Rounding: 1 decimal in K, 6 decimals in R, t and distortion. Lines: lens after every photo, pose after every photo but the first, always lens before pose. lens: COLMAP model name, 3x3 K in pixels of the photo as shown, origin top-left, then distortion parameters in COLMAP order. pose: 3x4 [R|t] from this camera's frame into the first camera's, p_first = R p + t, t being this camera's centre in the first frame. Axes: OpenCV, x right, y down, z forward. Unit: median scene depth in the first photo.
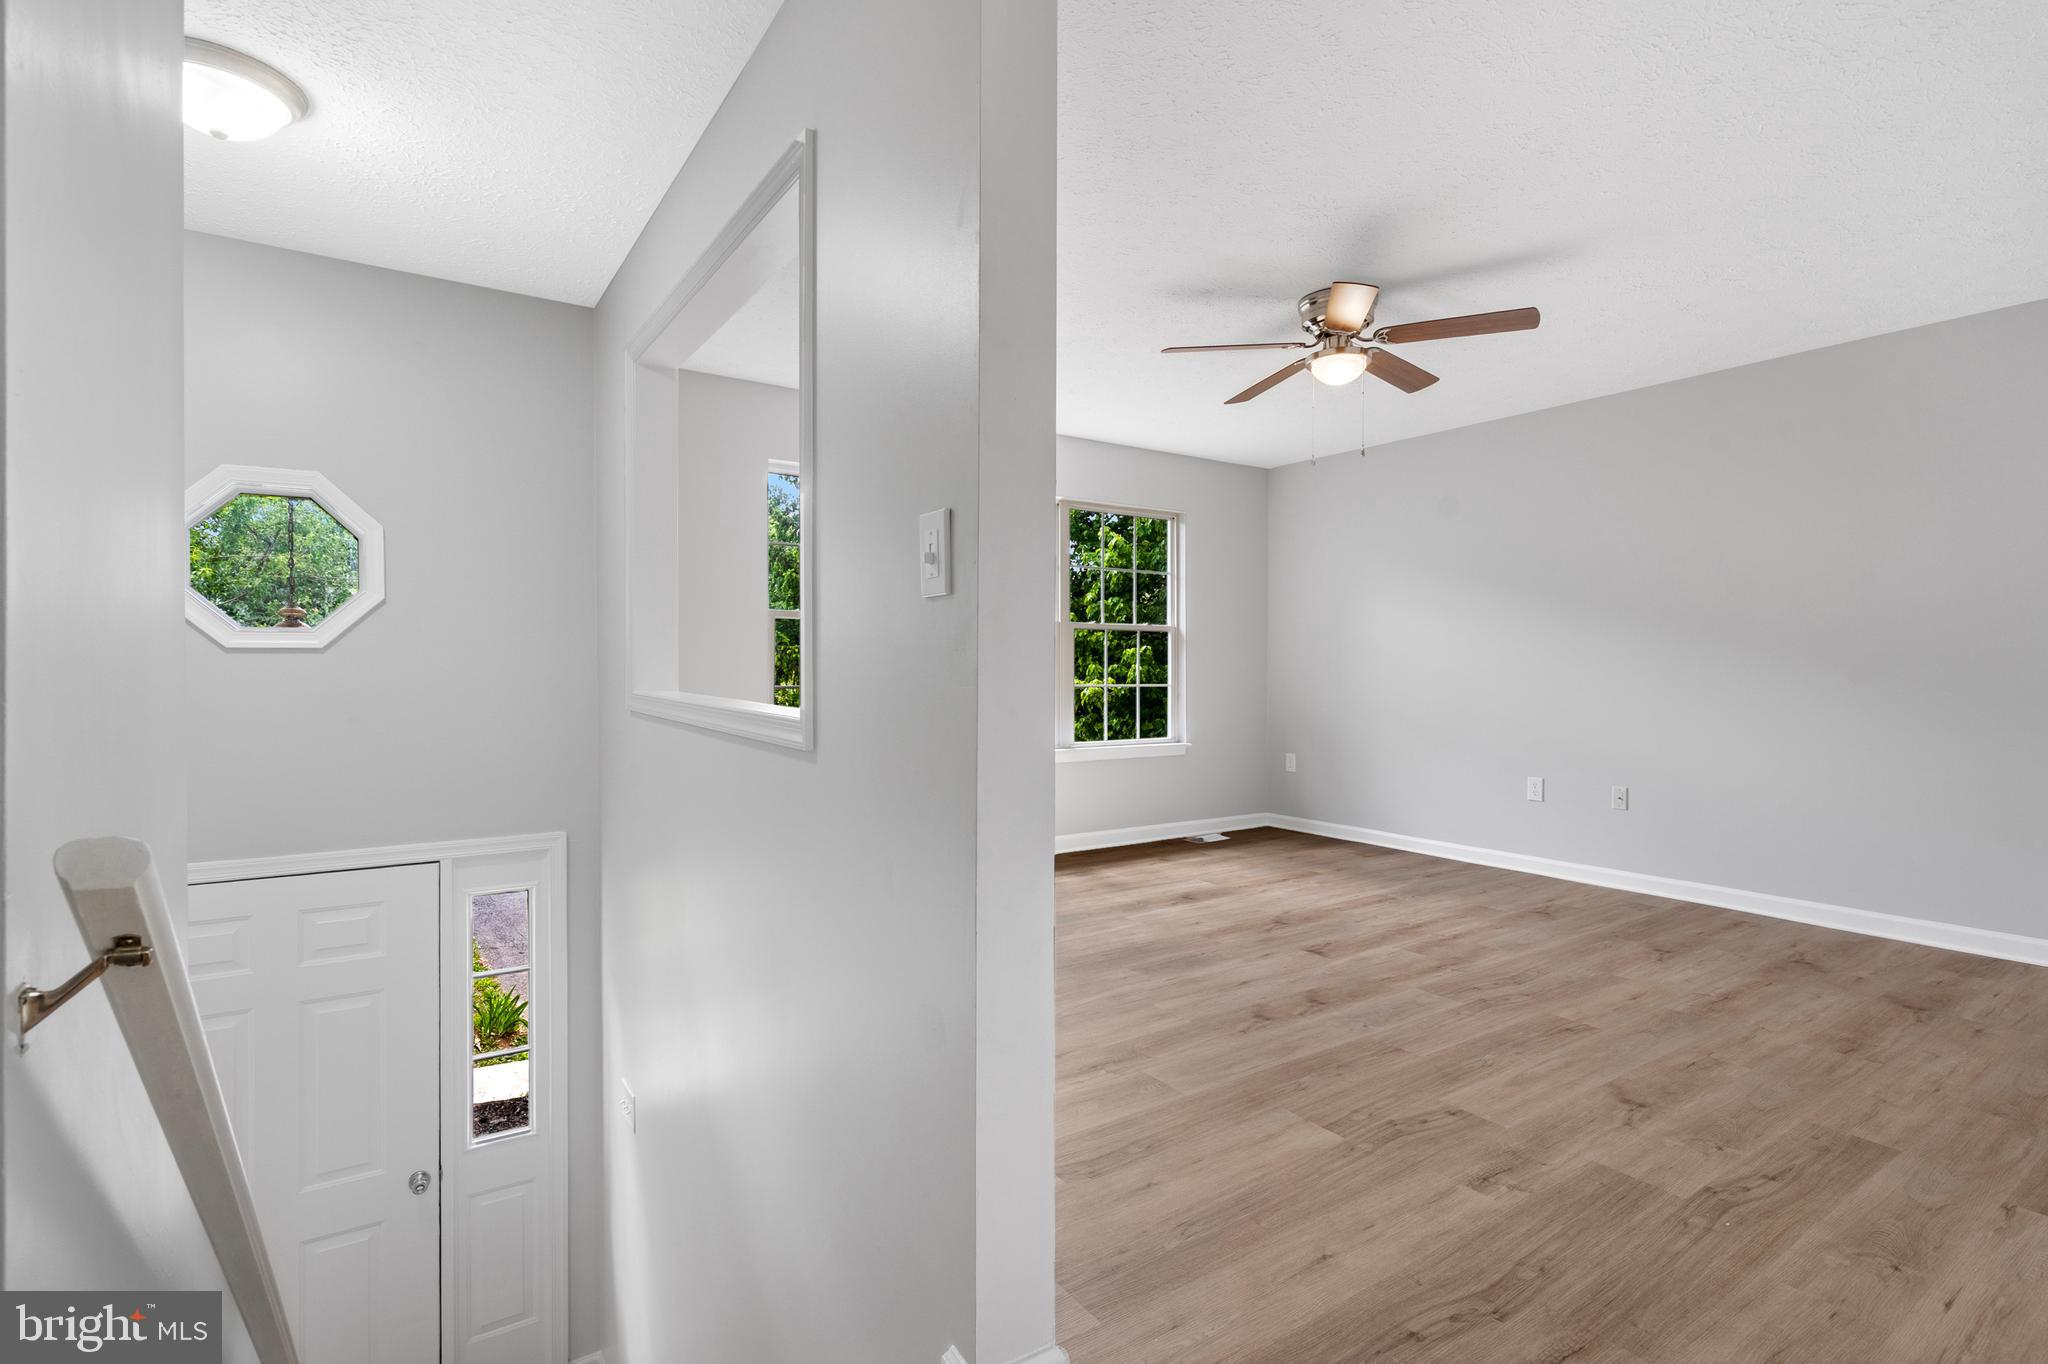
lens RADIAL K [[948.9, 0, 1008.9], [0, 948.9, 677.0], [0, 0, 1]] dist [-0.002000, 0.000094]
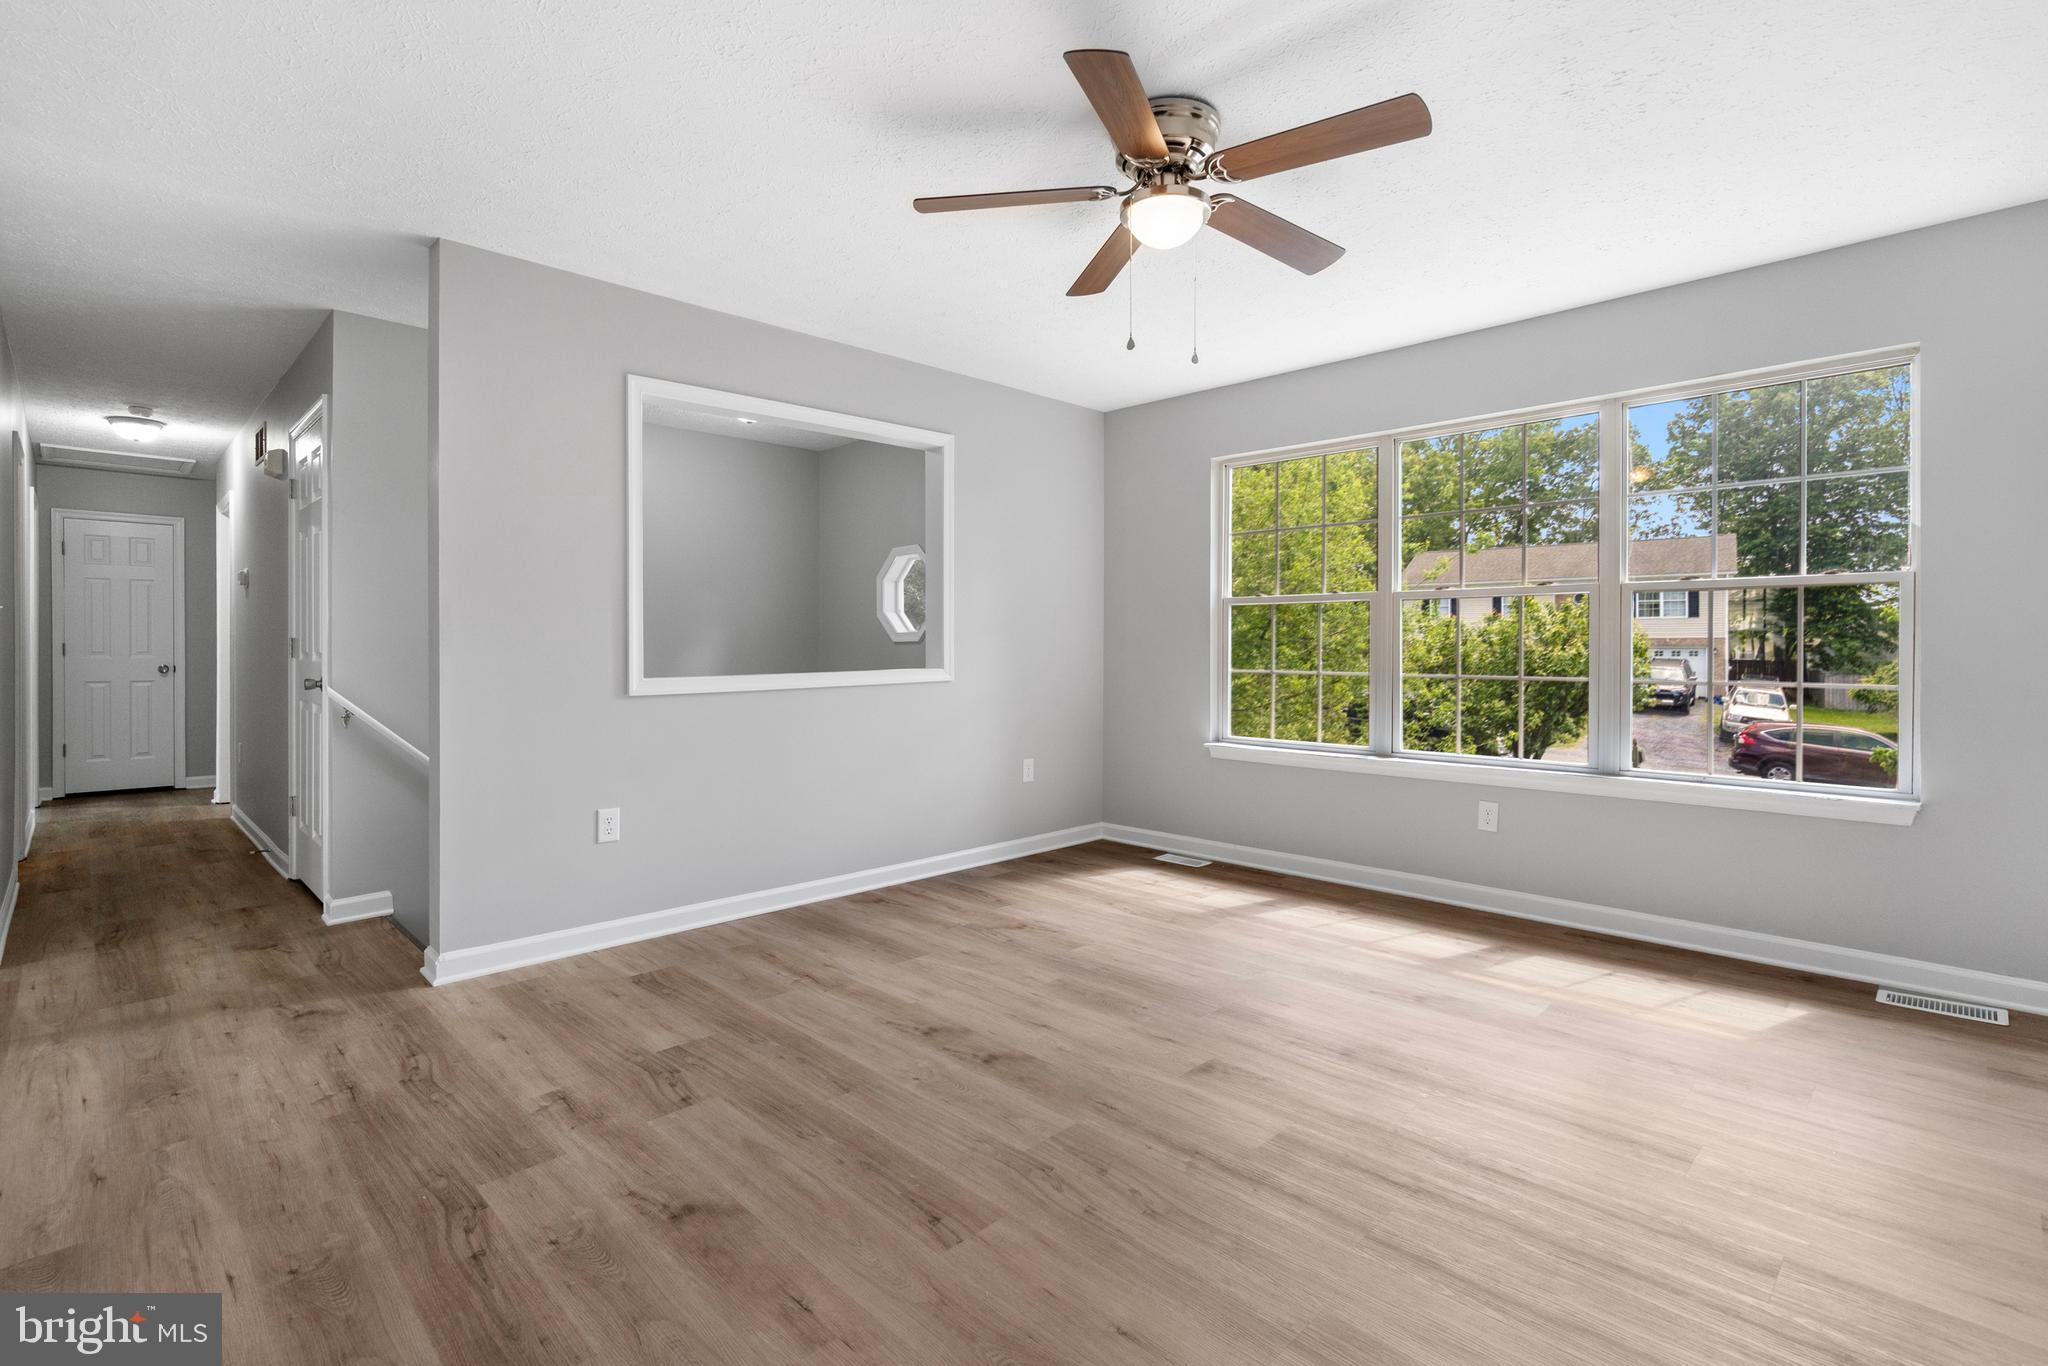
lens RADIAL K [[961.0, 0, 1019.5], [0, 961.0, 647.9], [0, 0, 1]] dist [-0.003312, 0.000232]
pose [[0.194315, -0.003217, -0.980934, 1.425383], [-0.009103, 0.999946, -0.005083, -0.011535], [0.980897, 0.009917, 0.194275, 1.067808]]
